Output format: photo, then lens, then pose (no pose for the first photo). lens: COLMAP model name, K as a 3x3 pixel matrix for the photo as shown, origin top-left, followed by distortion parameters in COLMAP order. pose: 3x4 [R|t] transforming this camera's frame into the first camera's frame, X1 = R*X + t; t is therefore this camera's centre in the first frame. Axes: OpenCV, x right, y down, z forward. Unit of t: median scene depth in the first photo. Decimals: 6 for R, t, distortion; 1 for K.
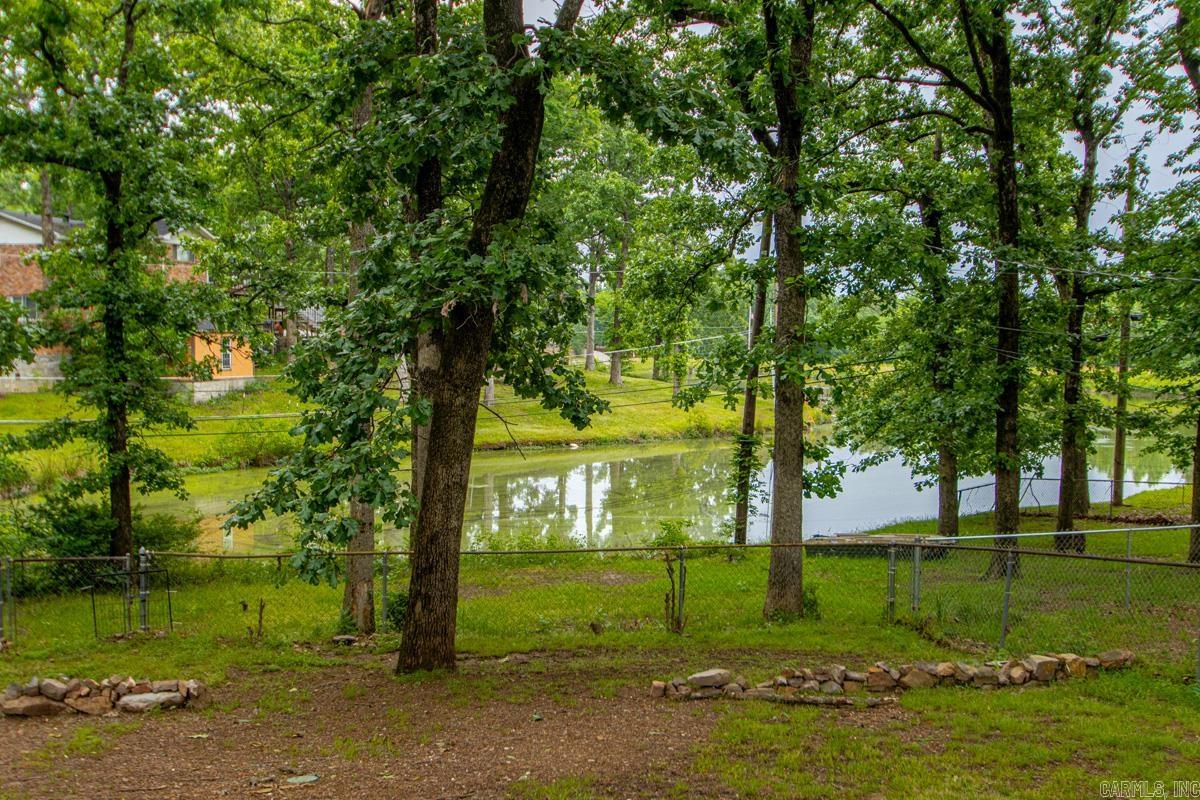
lens RADIAL K [[1305.9, 0, 600.0], [0, 1305.9, 400.0], [0, 0, 1]] dist [0.005555, -0.000400]
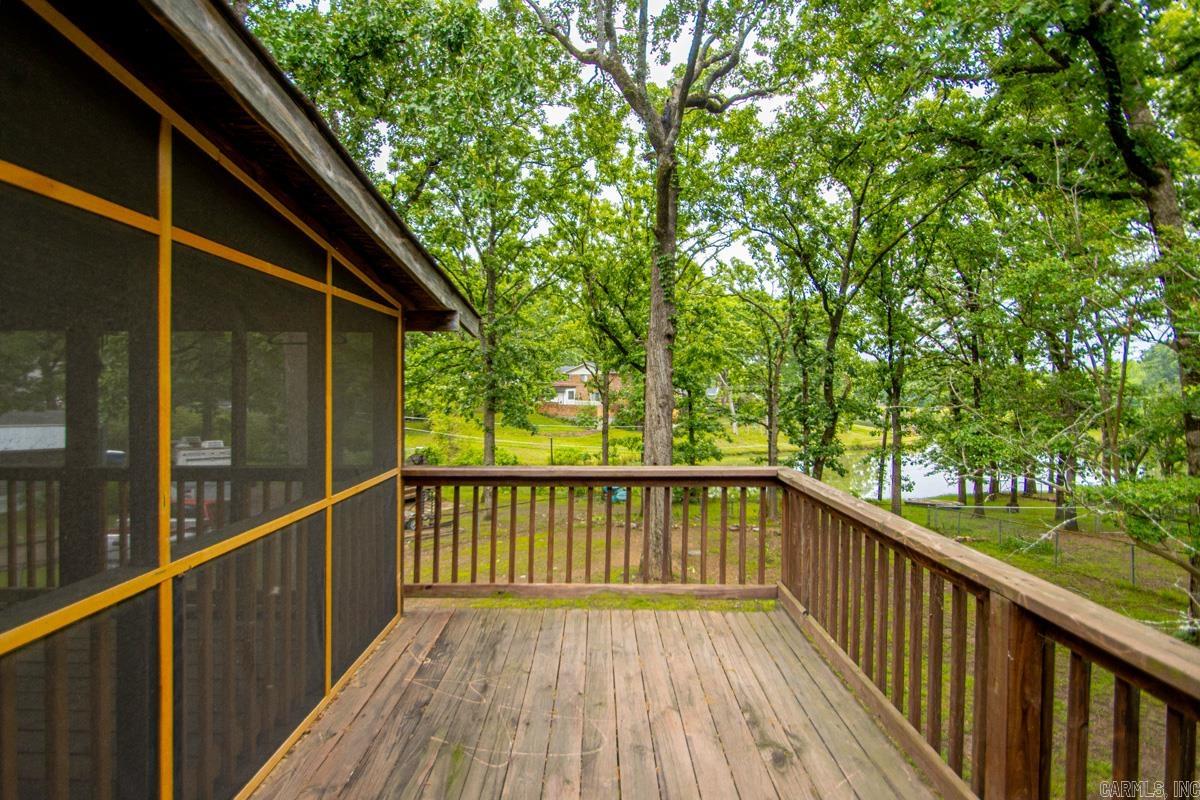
lens RADIAL K [[567.6, 0, 600.0], [0, 567.6, 400.0], [0, 0, 1]] dist [0.020870, -0.000155]
pose [[0.942009, 0.000967, -0.335586, -0.125227], [-0.012529, 0.999400, -0.032289, -0.146889], [0.335354, 0.034621, 0.941456, -0.977557]]
